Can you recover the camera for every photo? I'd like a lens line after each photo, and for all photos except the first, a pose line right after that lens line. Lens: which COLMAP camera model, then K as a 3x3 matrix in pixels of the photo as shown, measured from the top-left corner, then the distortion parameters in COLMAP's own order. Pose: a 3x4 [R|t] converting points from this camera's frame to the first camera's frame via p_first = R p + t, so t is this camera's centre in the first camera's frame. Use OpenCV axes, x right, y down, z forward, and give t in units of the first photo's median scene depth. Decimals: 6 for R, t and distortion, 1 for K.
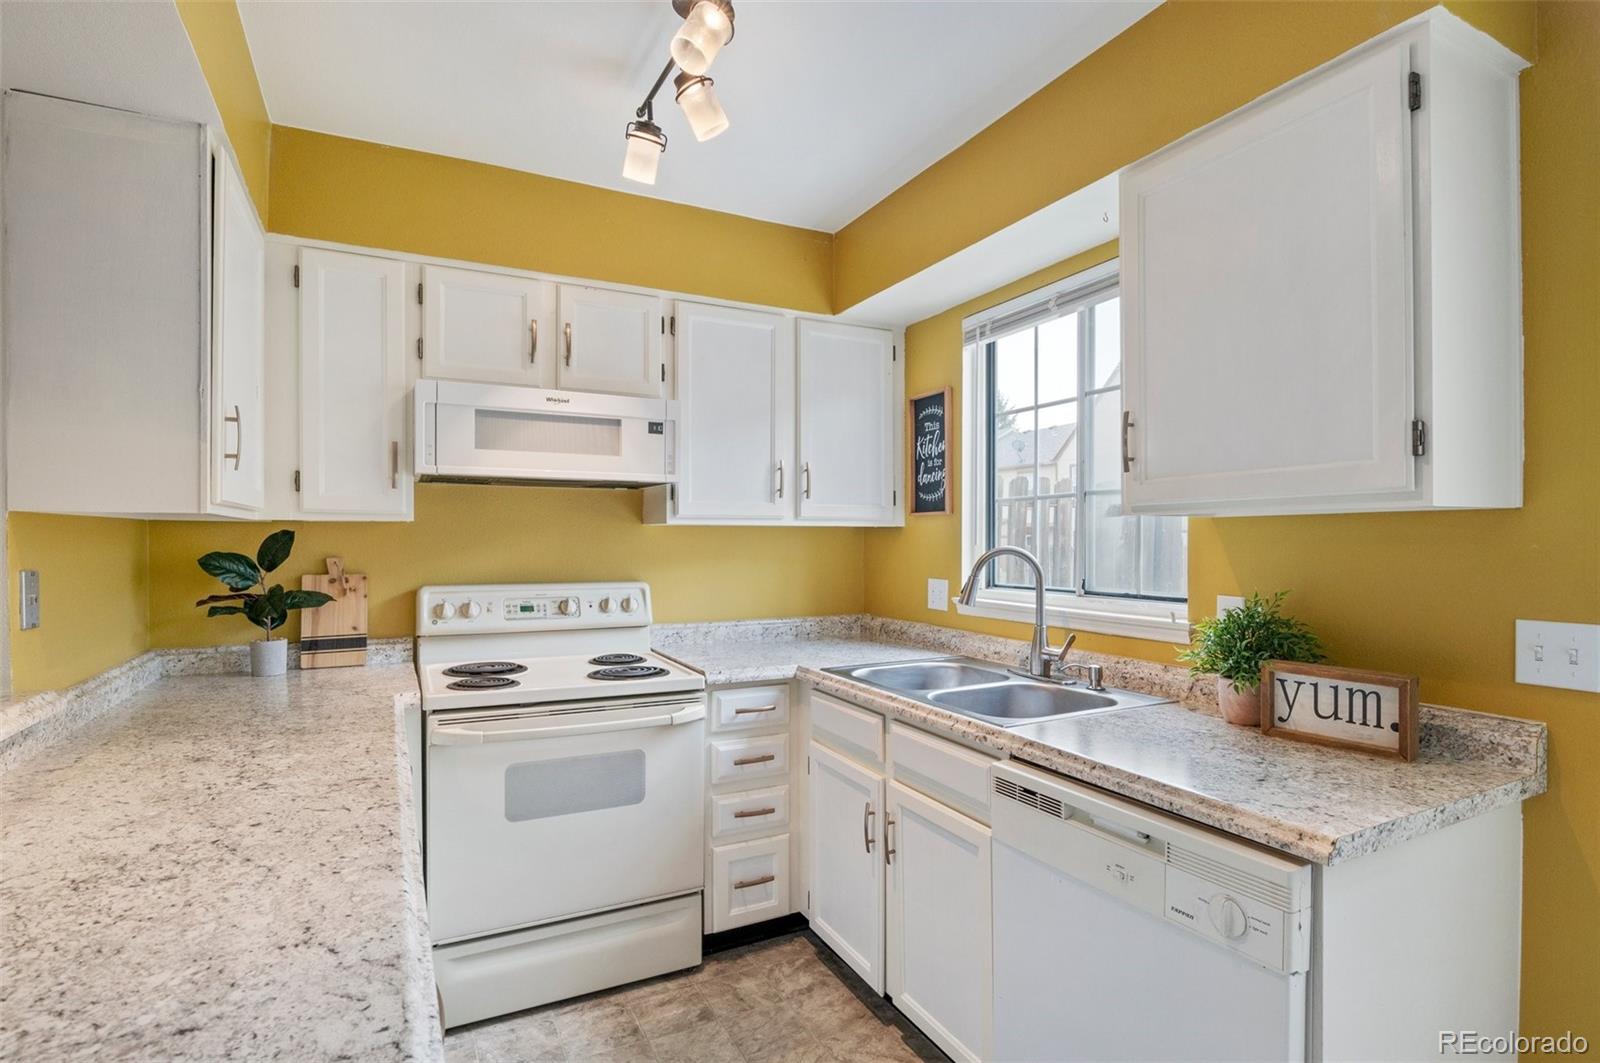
lens RADIAL K [[786.8, 0, 796.1], [0, 786.8, 541.4], [0, 0, 1]] dist [-0.023491, -0.002499]
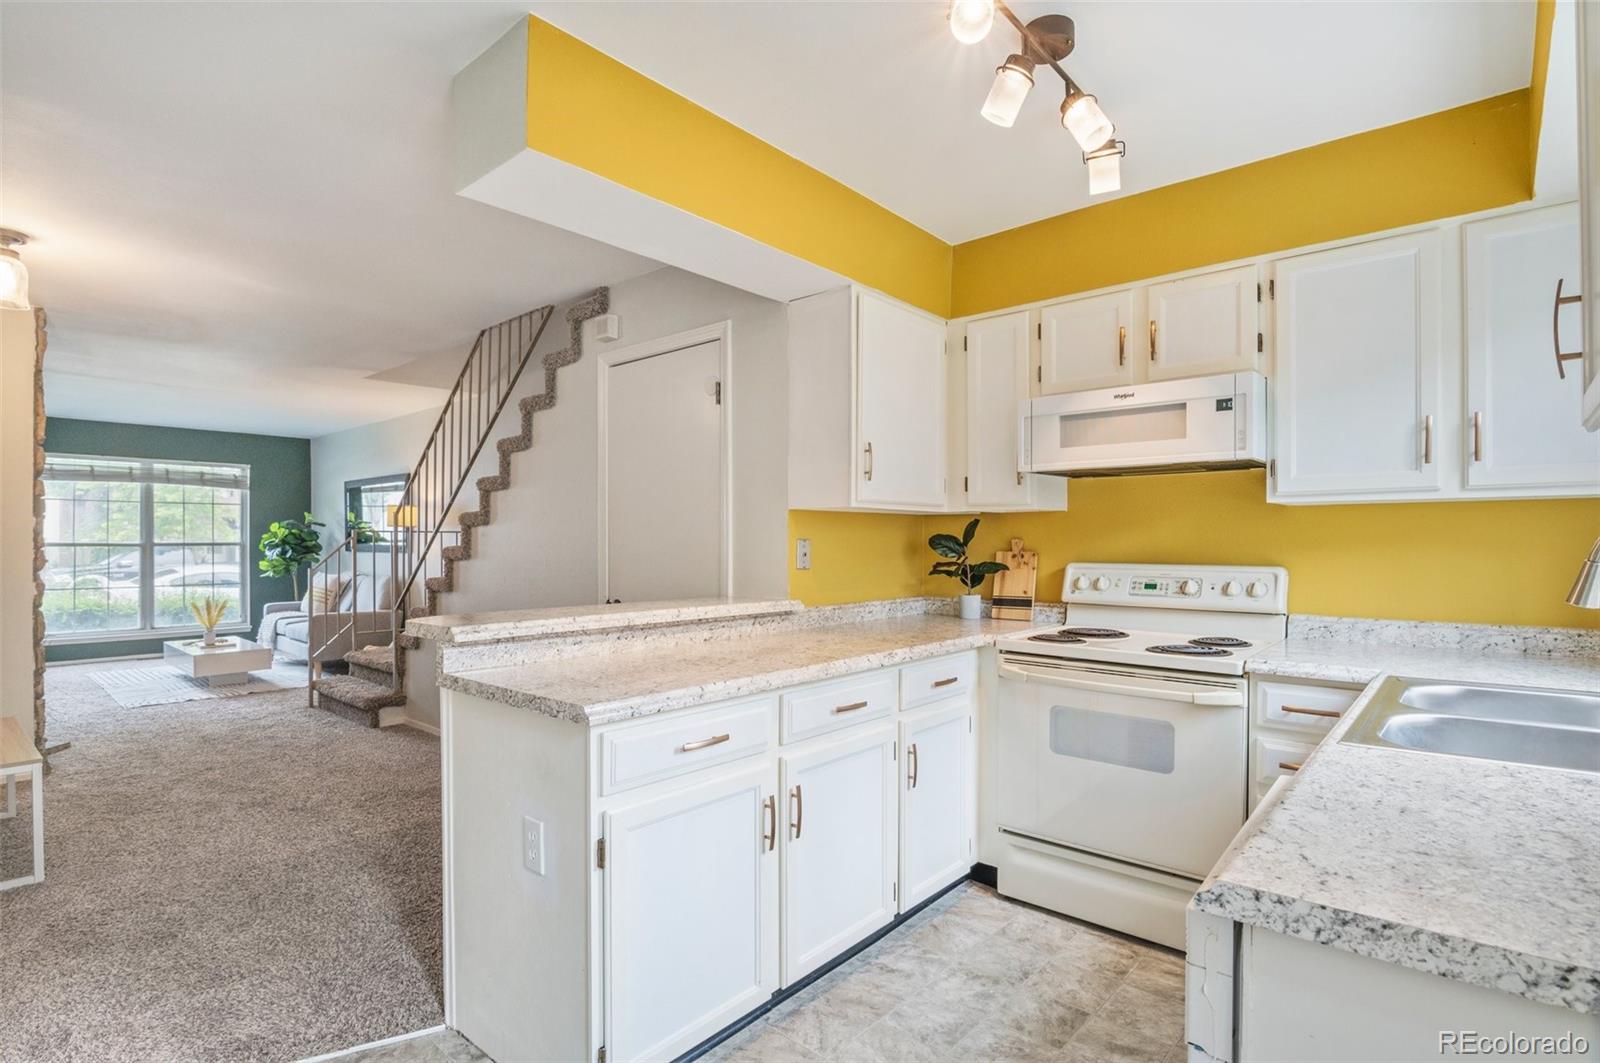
lens RADIAL K [[786.8, 0, 800.4], [0, 786.8, 538.6], [0, 0, 1]] dist [-0.023491, -0.002499]
pose [[0.370672, -0.003616, -0.928757, 0.530579], [-0.001572, 0.999989, -0.004521, 0.026994], [0.928762, 0.003136, 0.370663, 0.153422]]
